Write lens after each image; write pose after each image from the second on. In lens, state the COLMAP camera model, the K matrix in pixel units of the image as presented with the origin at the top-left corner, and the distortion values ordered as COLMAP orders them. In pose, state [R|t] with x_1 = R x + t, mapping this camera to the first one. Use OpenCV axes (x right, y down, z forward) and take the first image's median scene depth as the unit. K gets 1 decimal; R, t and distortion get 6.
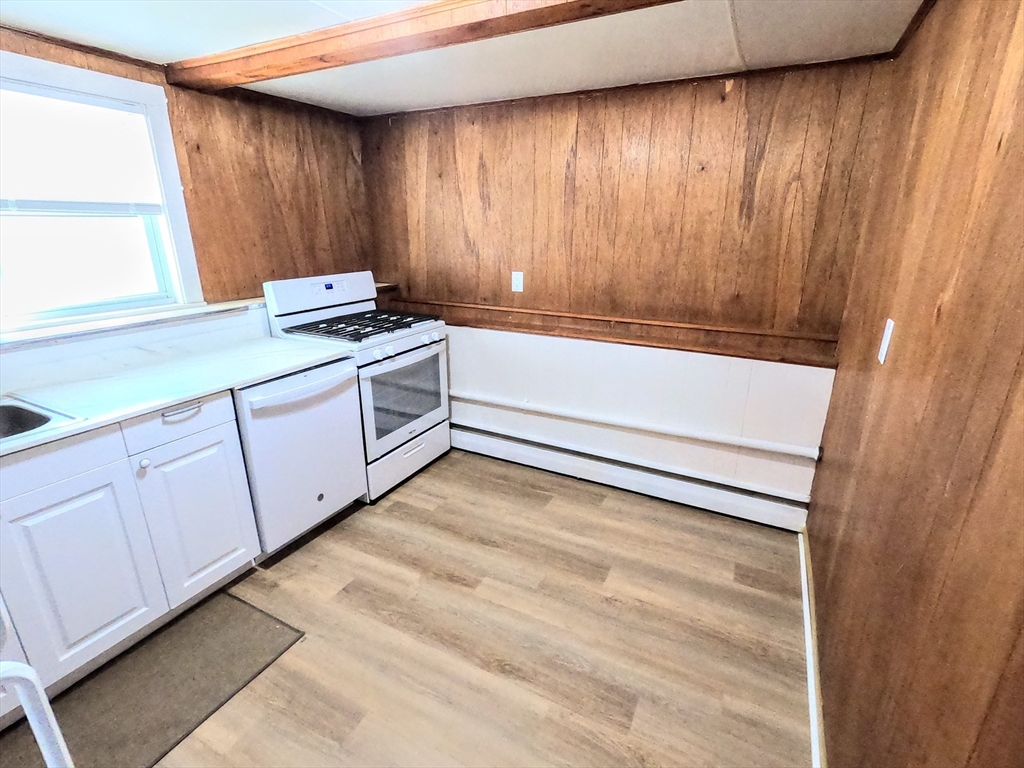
lens RADIAL K [[489.2, 0, 512.0], [0, 489.2, 384.0], [0, 0, 1]] dist [-0.000867, 0.000120]
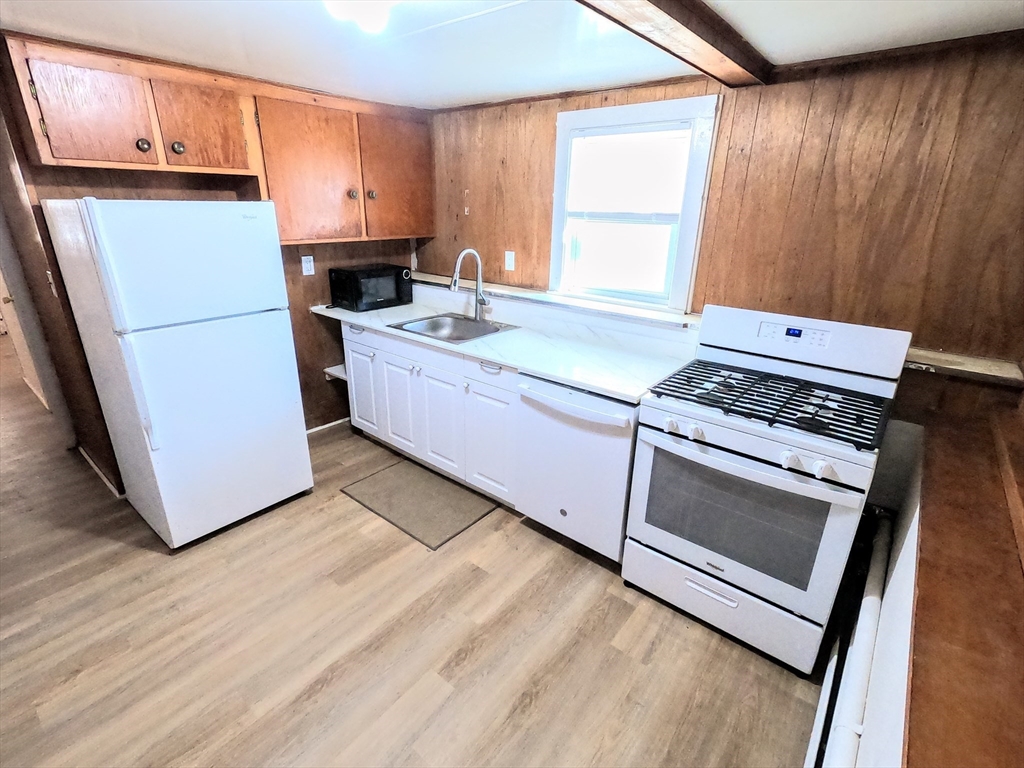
lens RADIAL K [[489.2, 0, 512.0], [0, 489.2, 384.0], [0, 0, 1]] dist [-0.000867, 0.000120]
pose [[-0.207004, 0.335308, -0.919085, 0.447813], [-0.317547, 0.865544, 0.387296, -0.339880], [0.925372, 0.372024, -0.072695, 0.869223]]
